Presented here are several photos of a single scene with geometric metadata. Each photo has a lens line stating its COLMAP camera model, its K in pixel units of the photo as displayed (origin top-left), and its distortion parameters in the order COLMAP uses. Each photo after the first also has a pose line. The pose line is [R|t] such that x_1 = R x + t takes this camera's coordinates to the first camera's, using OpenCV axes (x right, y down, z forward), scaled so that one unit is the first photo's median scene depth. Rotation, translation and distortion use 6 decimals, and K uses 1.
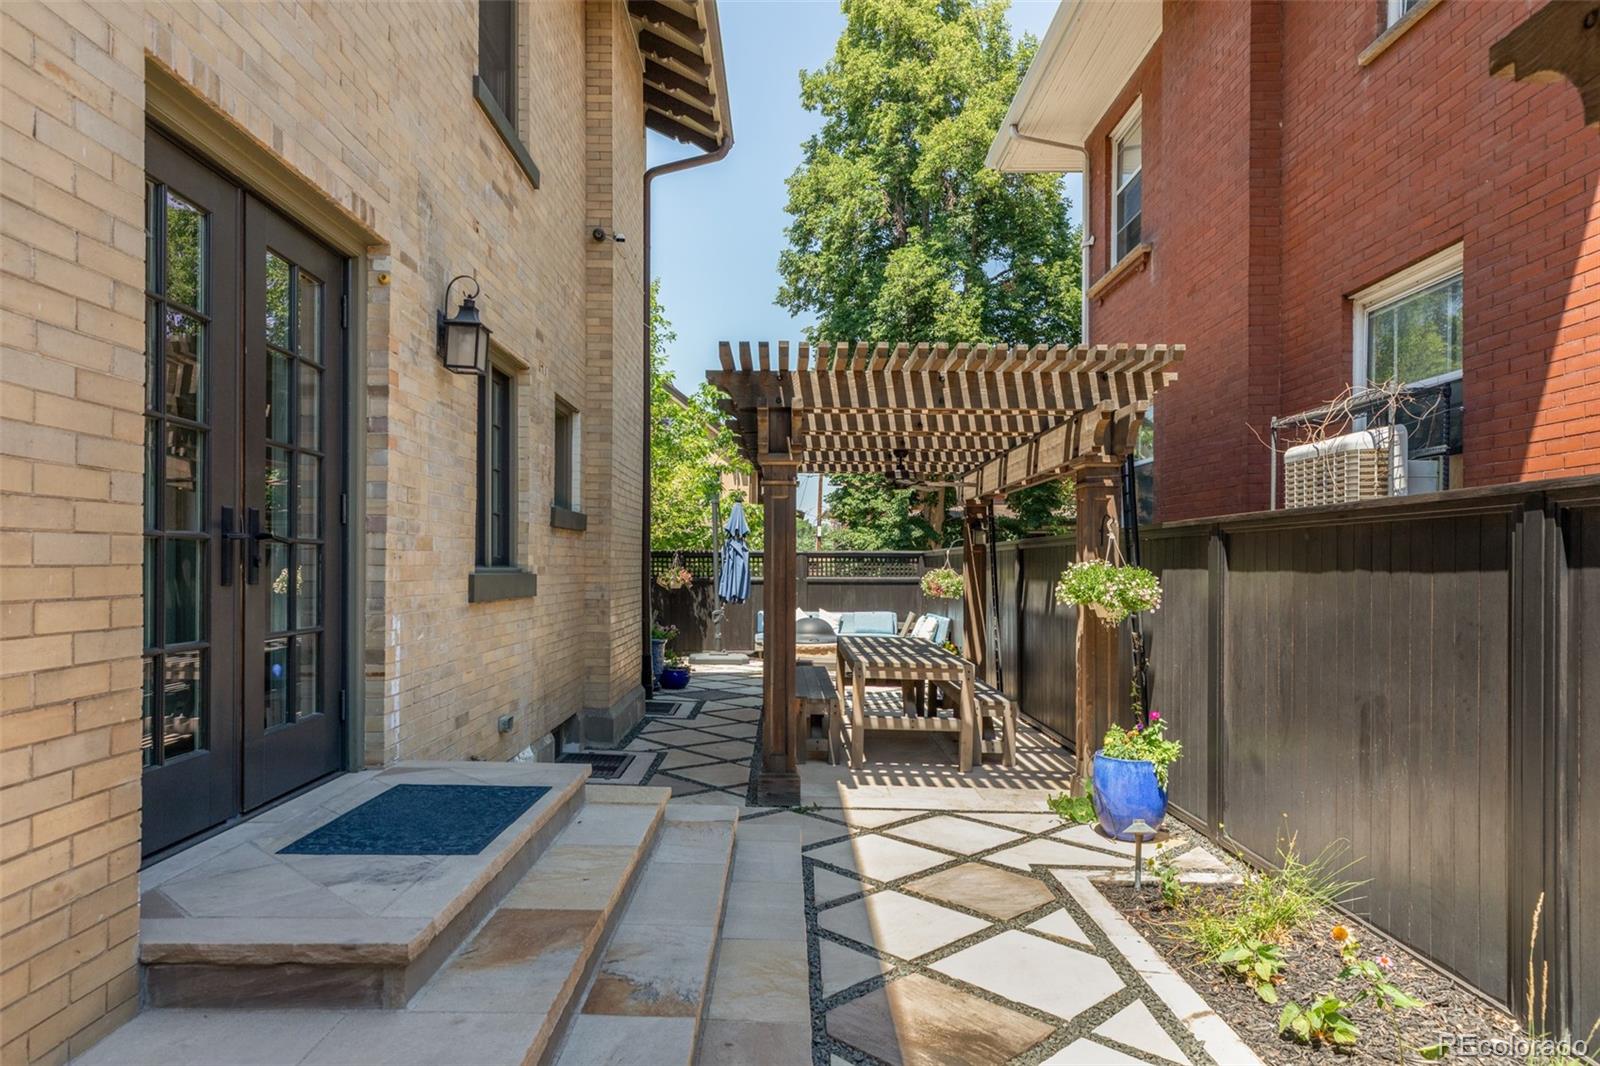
lens RADIAL K [[1015.5, 0, 797.6], [0, 1015.5, 539.8], [0, 0, 1]] dist [-0.001190, -0.000026]
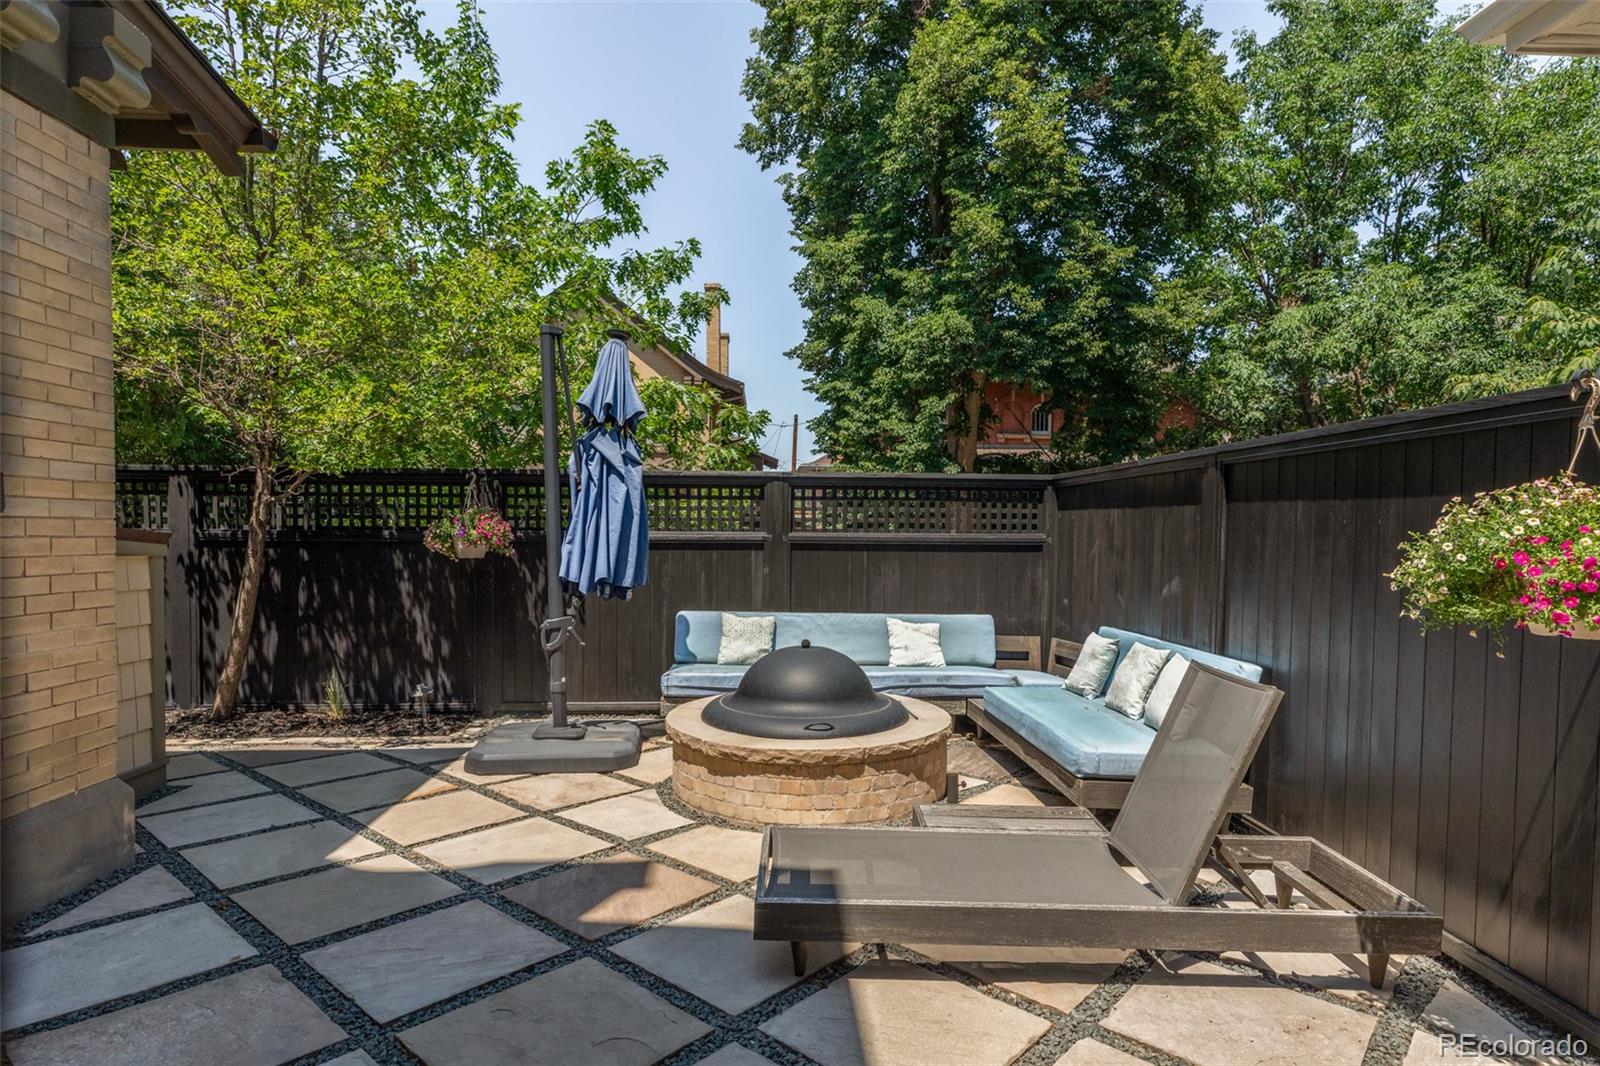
lens RADIAL K [[851.6, 0, 799.7], [0, 851.6, 534.4], [0, 0, 1]] dist [0.004148, -0.000758]
pose [[0.999305, 0.005672, 0.036841, 0.000248], [-0.006799, 0.999510, 0.030554, 0.018860], [-0.036649, -0.030783, 0.998854, 0.457195]]
